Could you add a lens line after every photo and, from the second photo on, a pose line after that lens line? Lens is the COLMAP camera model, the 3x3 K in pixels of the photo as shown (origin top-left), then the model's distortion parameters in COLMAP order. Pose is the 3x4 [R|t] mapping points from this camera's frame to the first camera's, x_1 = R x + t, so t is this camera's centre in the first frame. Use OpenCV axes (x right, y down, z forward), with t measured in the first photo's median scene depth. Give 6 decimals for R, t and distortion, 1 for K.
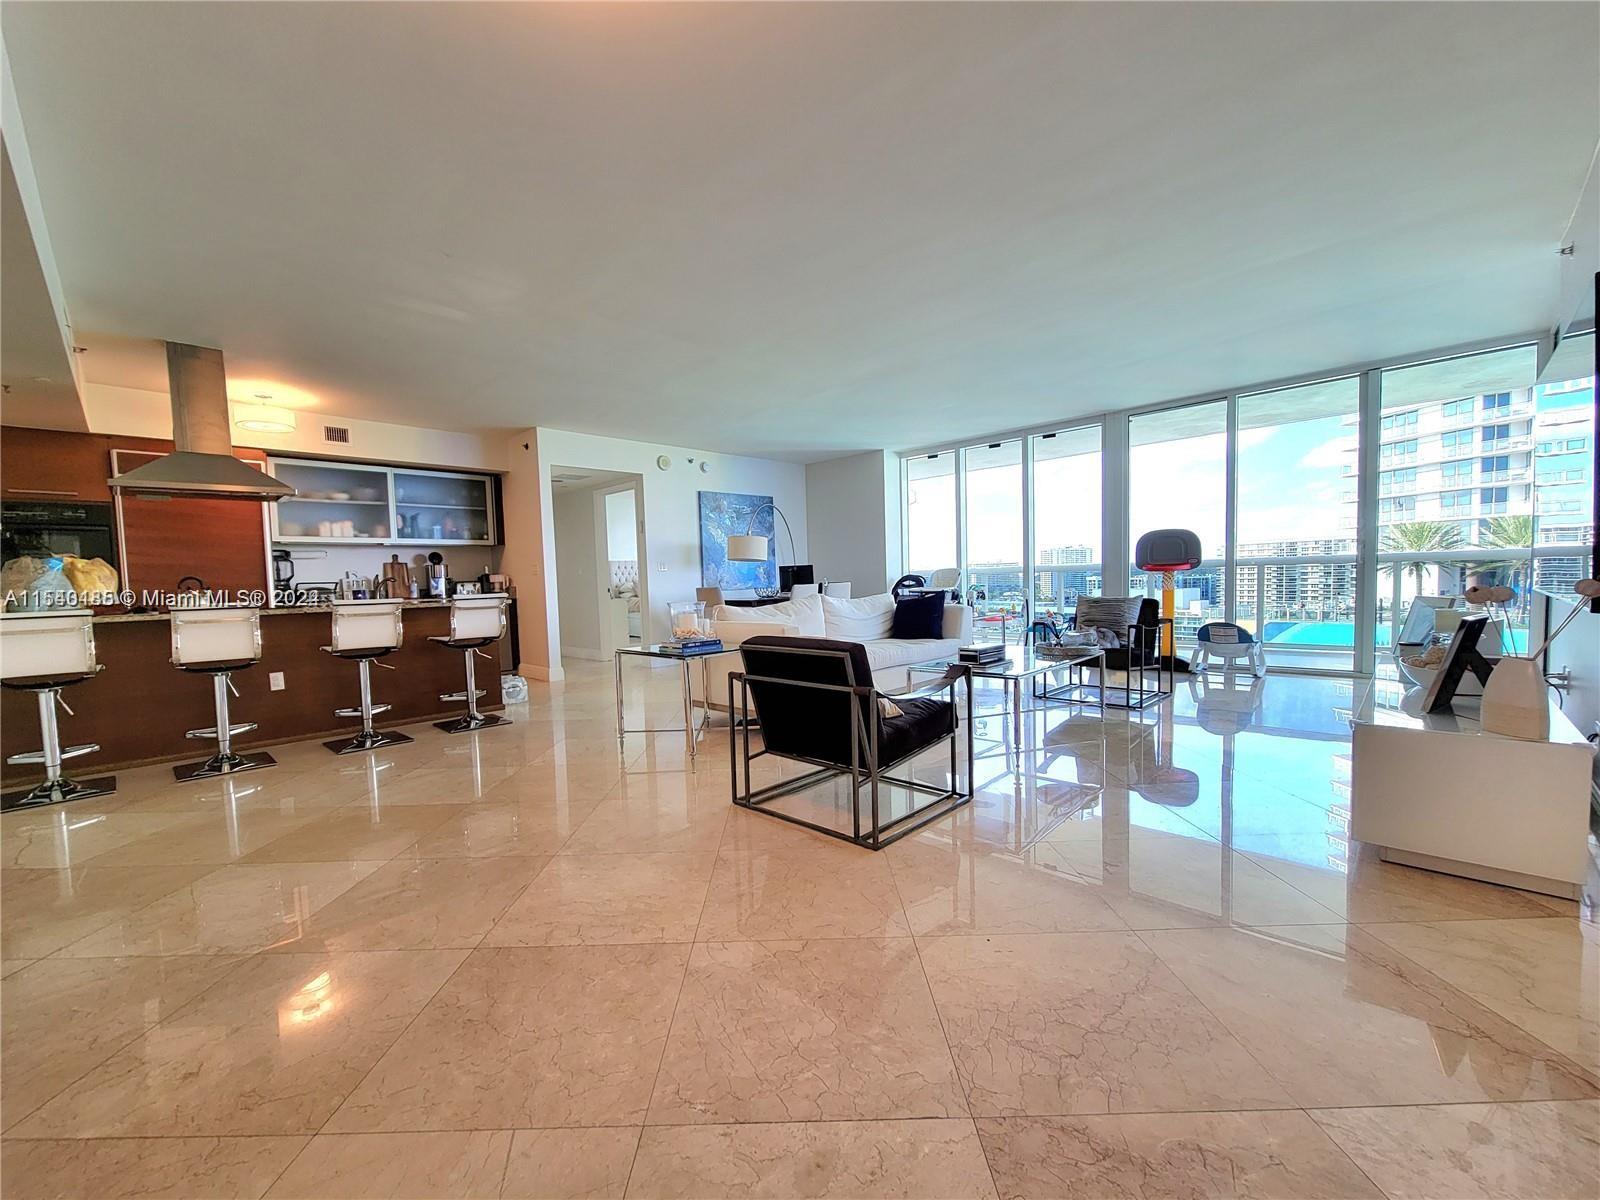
lens RADIAL K [[653.2, 0, 795.4], [0, 653.2, 611.3], [0, 0, 1]] dist [-0.007164, -0.000033]
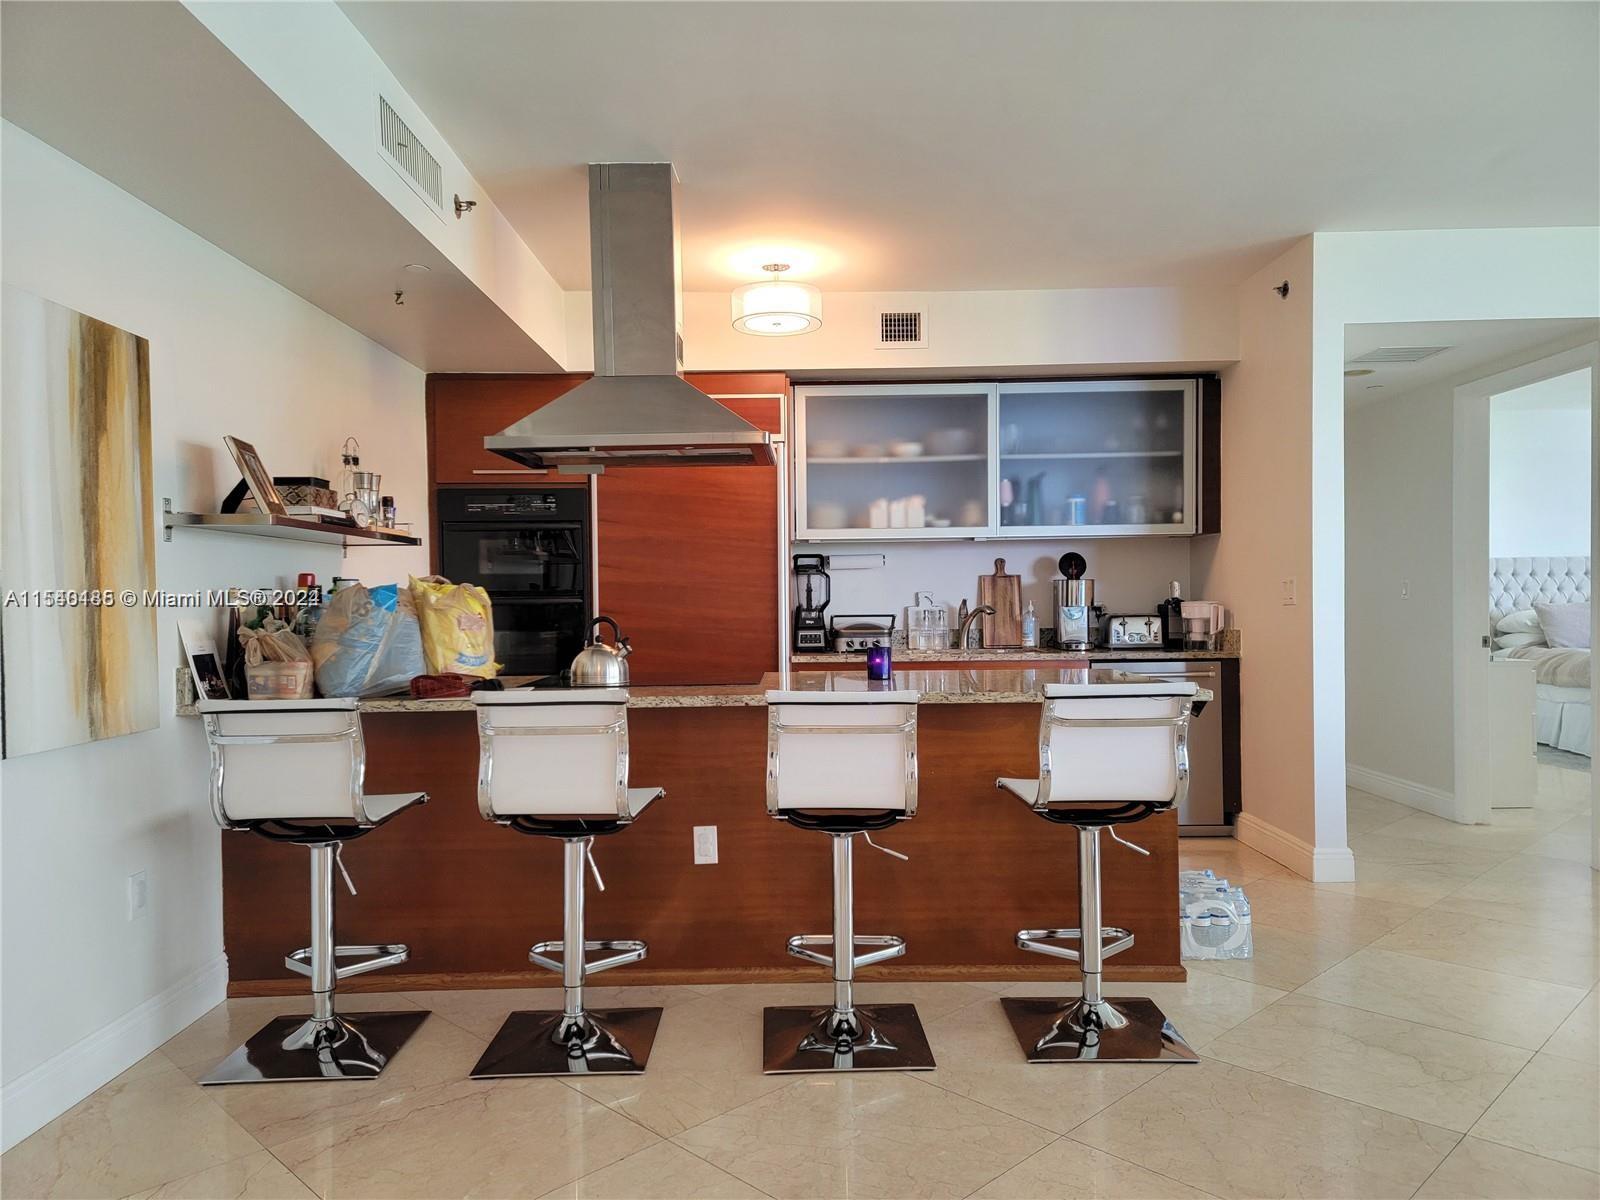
lens RADIAL K [[1093.2, 0, 791.3], [0, 1093.2, 630.5], [0, 0, 1]] dist [0.064041, -0.009931]
pose [[0.694561, 0.040115, -0.718314, -0.125432], [-0.043412, 0.998962, 0.013812, -0.038883], [0.718122, 0.021591, 0.695582, 0.318049]]
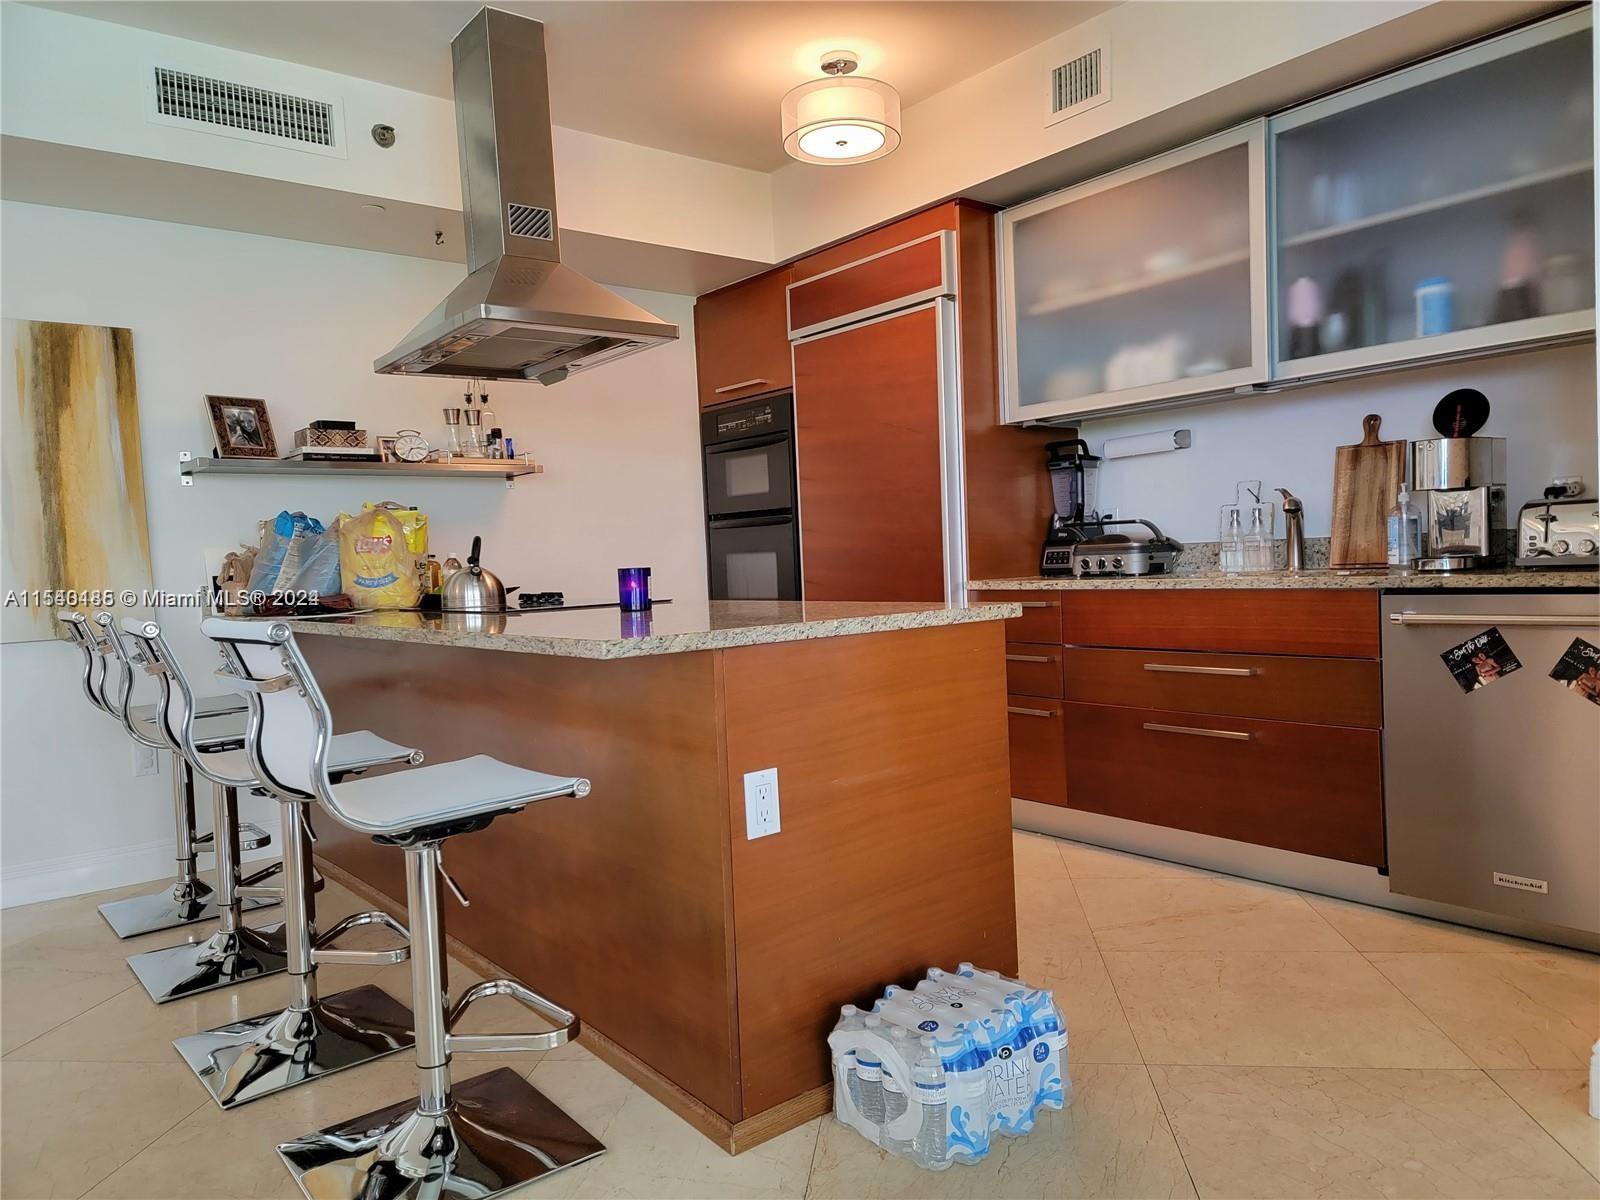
lens RADIAL K [[1093.2, 0, 810.8], [0, 1093.2, 614.9], [0, 0, 1]] dist [0.064041, -0.009931]
pose [[-0.109144, 0.088866, -0.990046, -0.087964], [-0.002223, 0.995972, 0.089643, -0.044366], [0.994023, 0.011985, -0.108507, 0.854673]]
